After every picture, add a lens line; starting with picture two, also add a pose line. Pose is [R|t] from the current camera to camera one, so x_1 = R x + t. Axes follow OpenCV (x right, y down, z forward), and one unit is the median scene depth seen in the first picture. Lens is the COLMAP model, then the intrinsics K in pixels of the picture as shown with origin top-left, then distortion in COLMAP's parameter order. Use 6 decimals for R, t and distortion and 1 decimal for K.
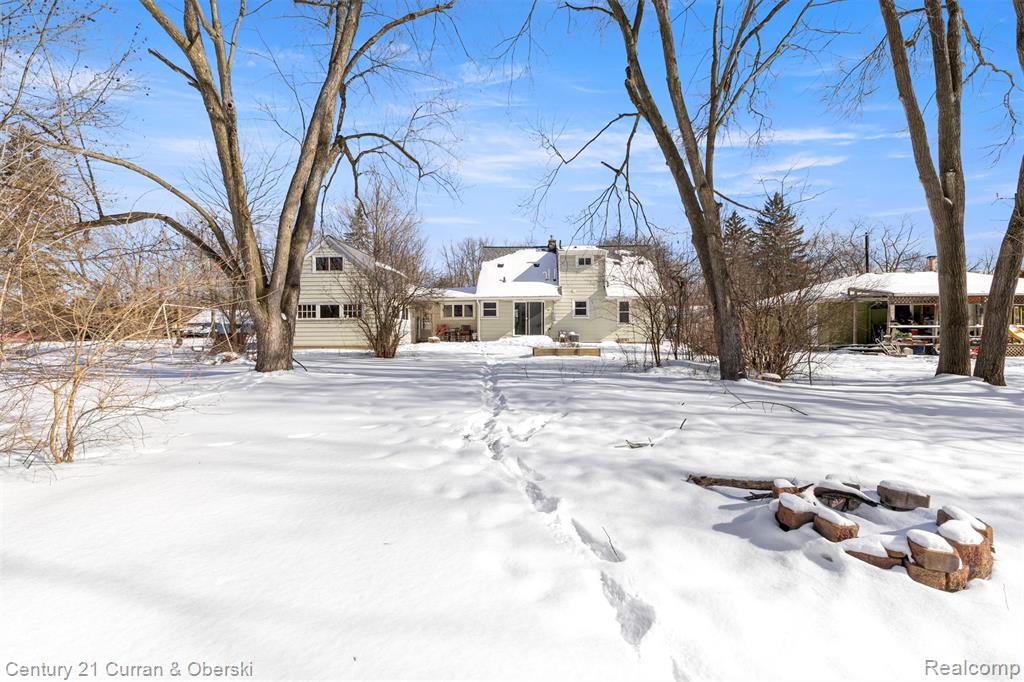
lens RADIAL K [[505.1, 0, 511.0], [0, 505.1, 339.3], [0, 0, 1]] dist [0.000164, 0.000000]
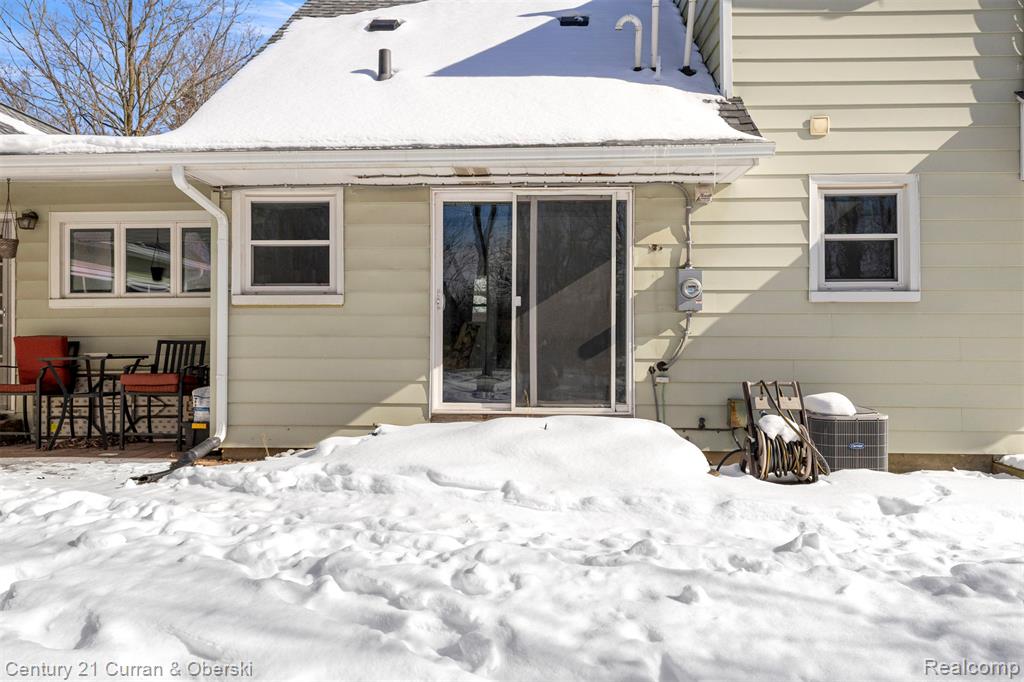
lens RADIAL K [[731.2, 0, 512.7], [0, 731.2, 342.9], [0, 0, 1]] dist [0.026087, 0.000315]
pose [[0.999974, 0.004810, 0.005420, 0.028433], [-0.004765, 0.999955, -0.008200, -0.026124], [-0.005460, 0.008174, 0.999952, 0.769859]]
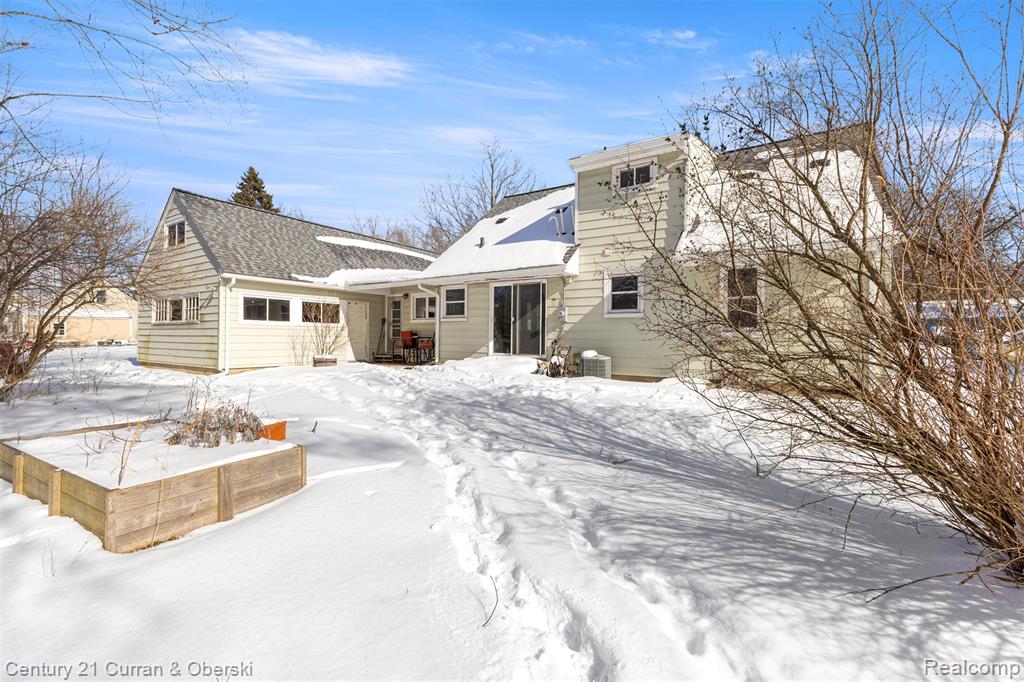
lens RADIAL K [[441.7, 0, 512.8], [0, 441.7, 333.2], [0, 0, 1]] dist [-0.001192, -0.000023]
pose [[0.861544, 0.005334, -0.507655, 0.241111], [-0.012248, 0.999872, -0.010281, -0.023753], [0.507535, 0.015075, 0.861499, 0.644754]]
